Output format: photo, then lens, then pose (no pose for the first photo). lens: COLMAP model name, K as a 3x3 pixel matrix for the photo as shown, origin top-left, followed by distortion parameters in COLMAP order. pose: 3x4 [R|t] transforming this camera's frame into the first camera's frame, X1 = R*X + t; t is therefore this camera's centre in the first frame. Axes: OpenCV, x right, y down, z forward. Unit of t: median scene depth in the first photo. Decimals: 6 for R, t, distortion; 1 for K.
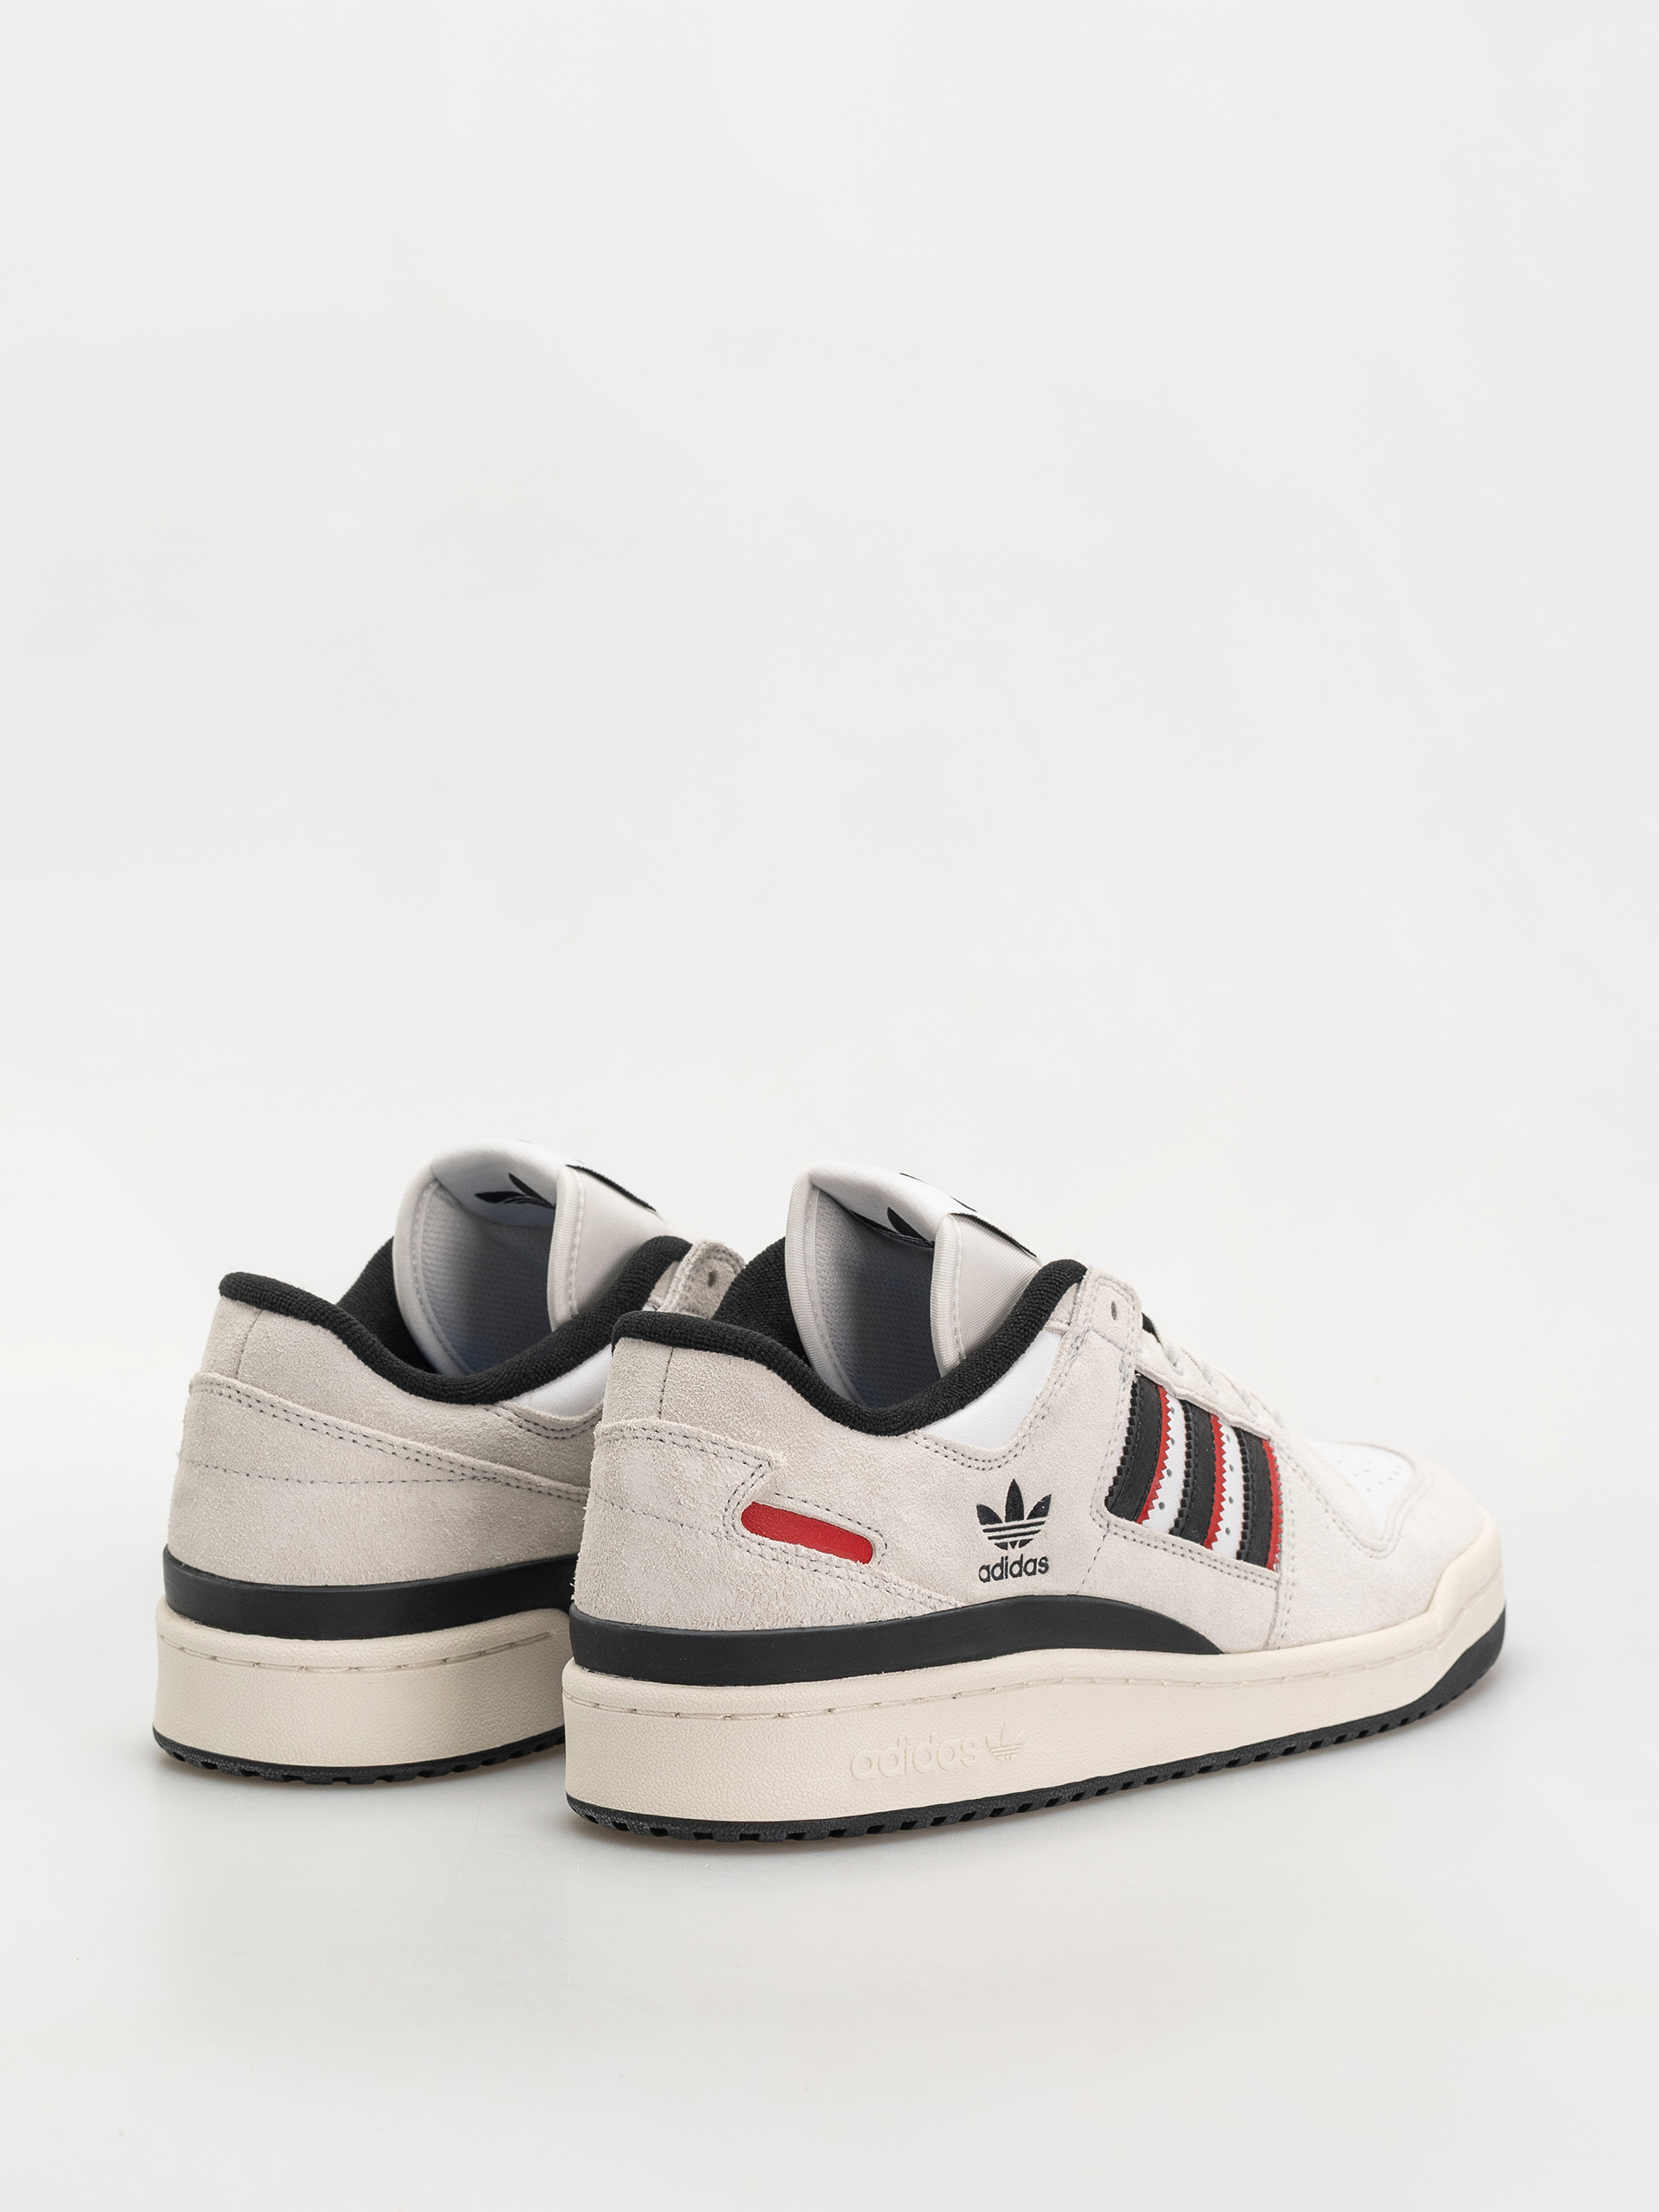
lens RADIAL K [[6562.7, 0, 832.3], [0, 6562.7, 1109.4], [0, 0, 1]] dist [0.212004, 0.000000]
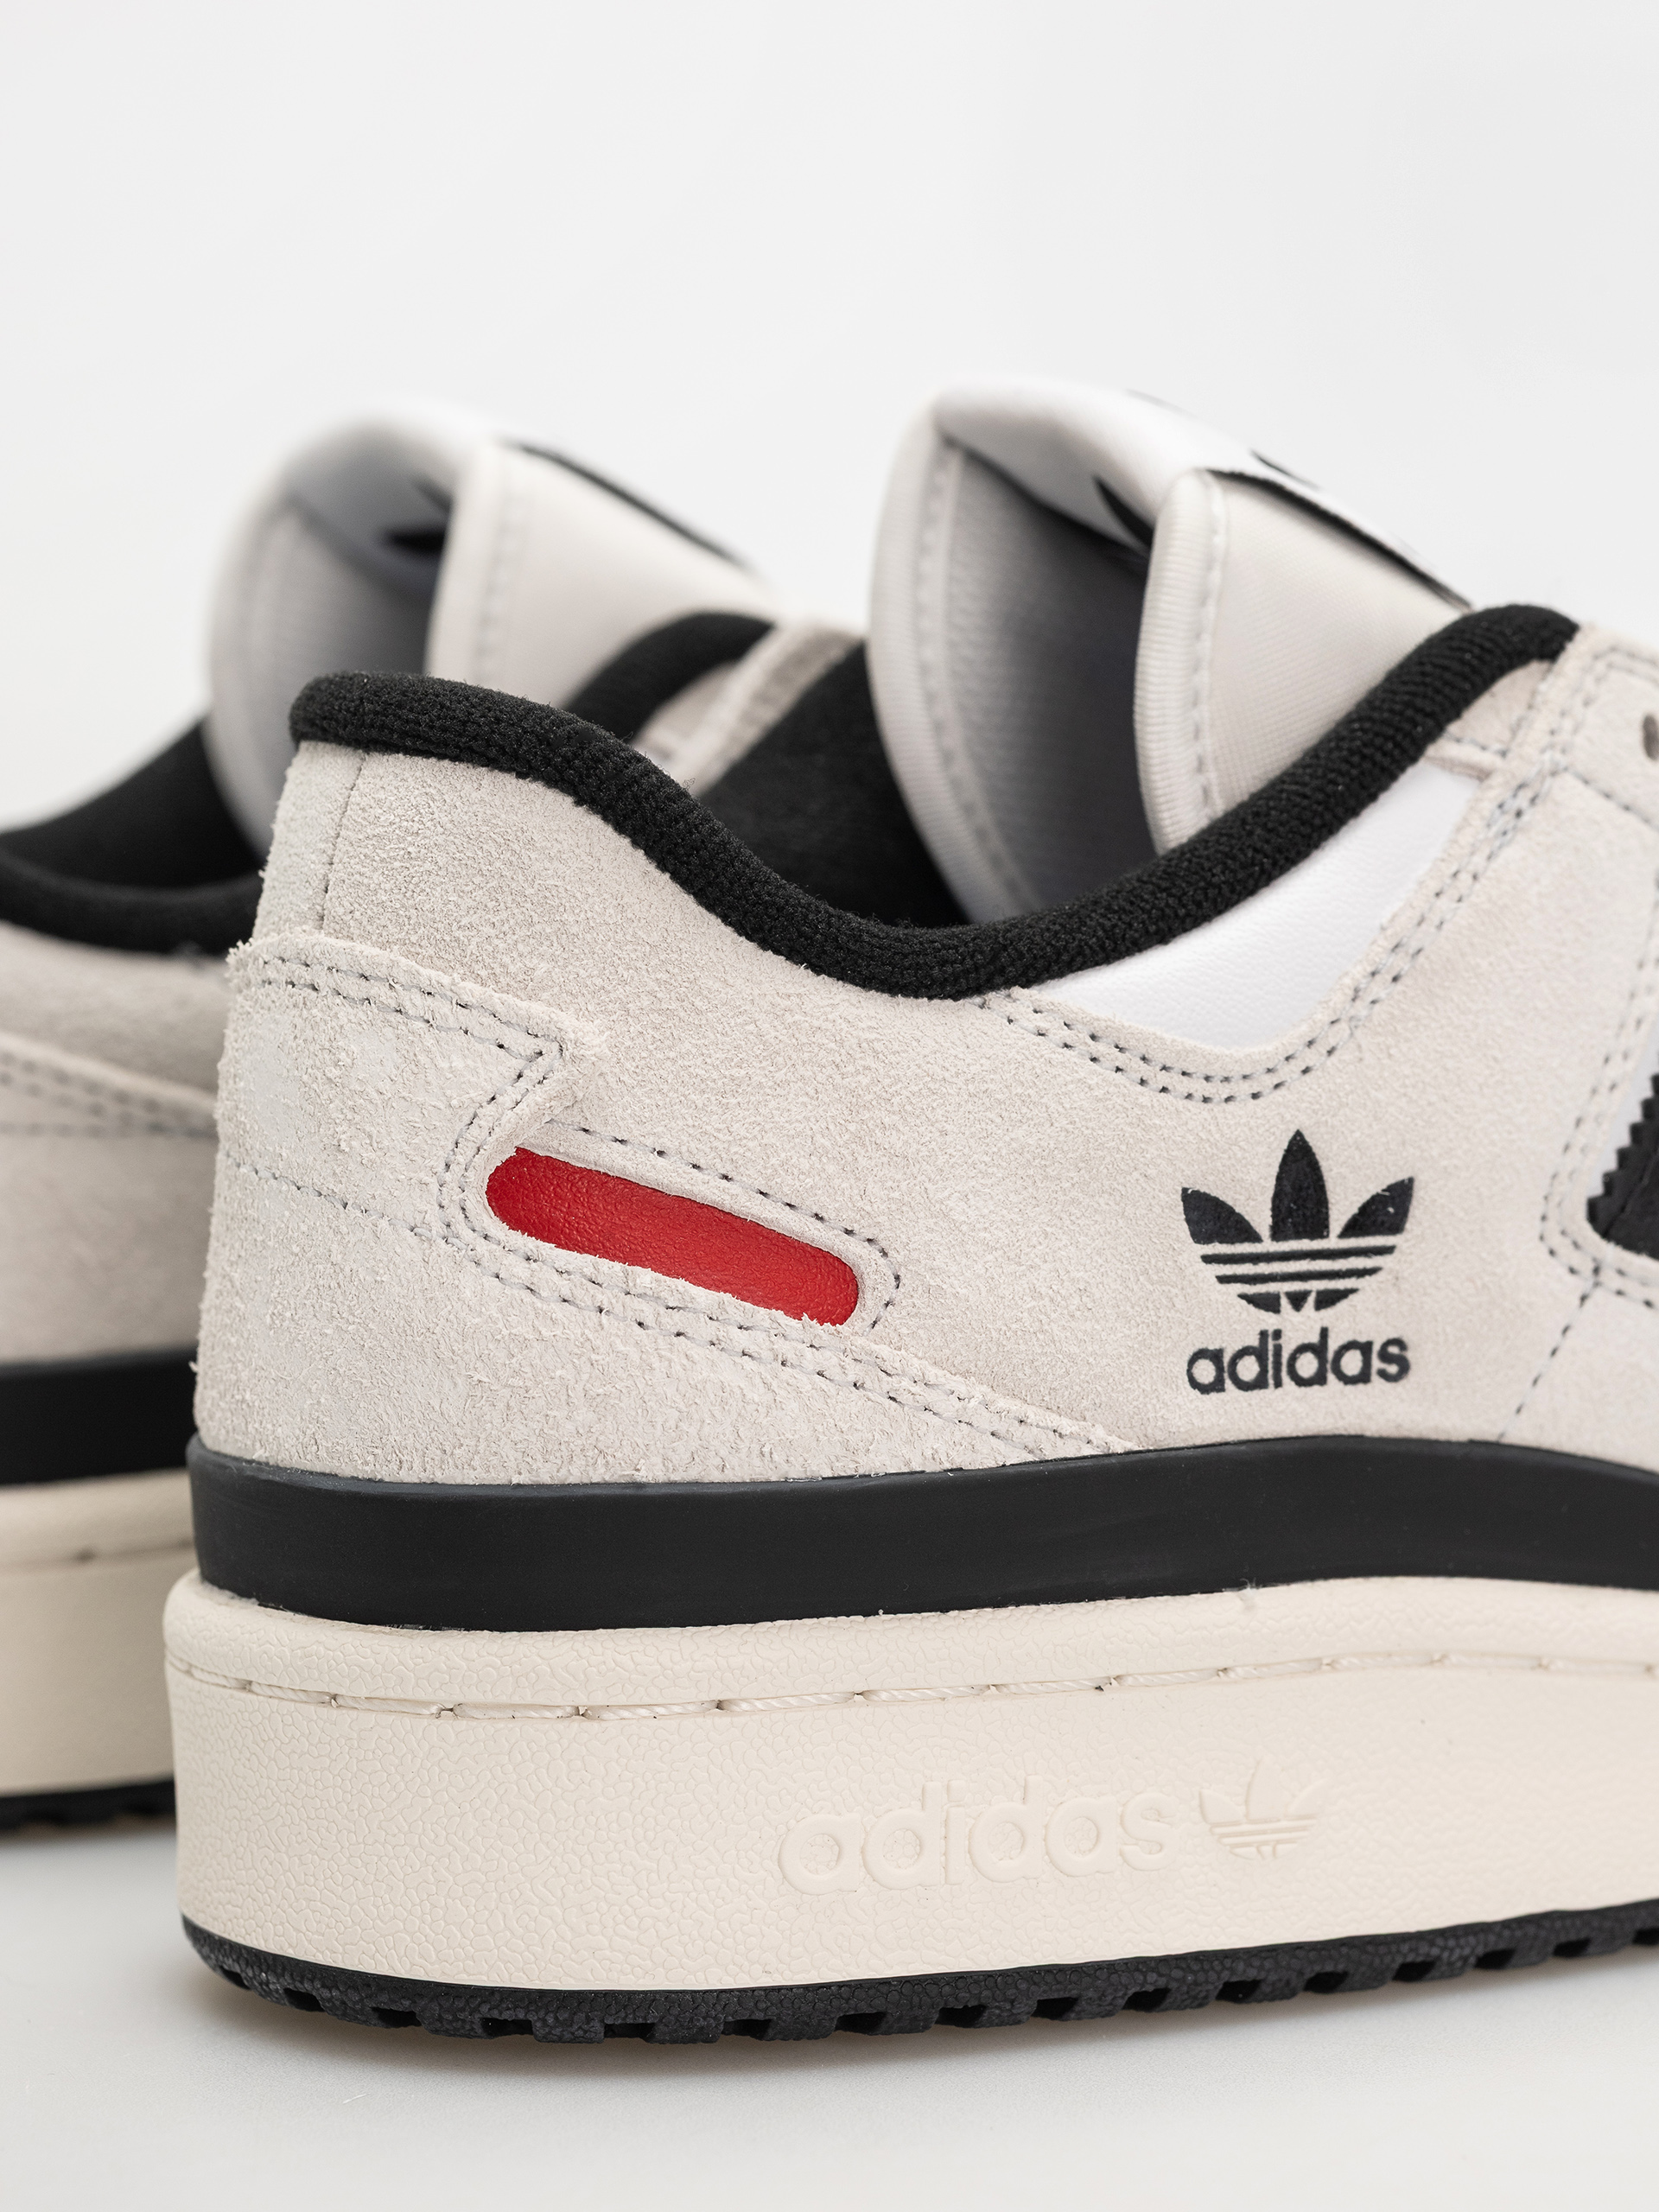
lens RADIAL K [[6562.7, 0, 829.4], [0, 6562.7, 1106.7], [0, 0, 1]] dist [0.212004, 0.000000]
pose [[0.967511, 0.021171, -0.251941, 0.098604], [-0.020937, 0.999774, 0.003610, 0.054247], [0.251960, 0.001783, 0.967736, 0.621380]]
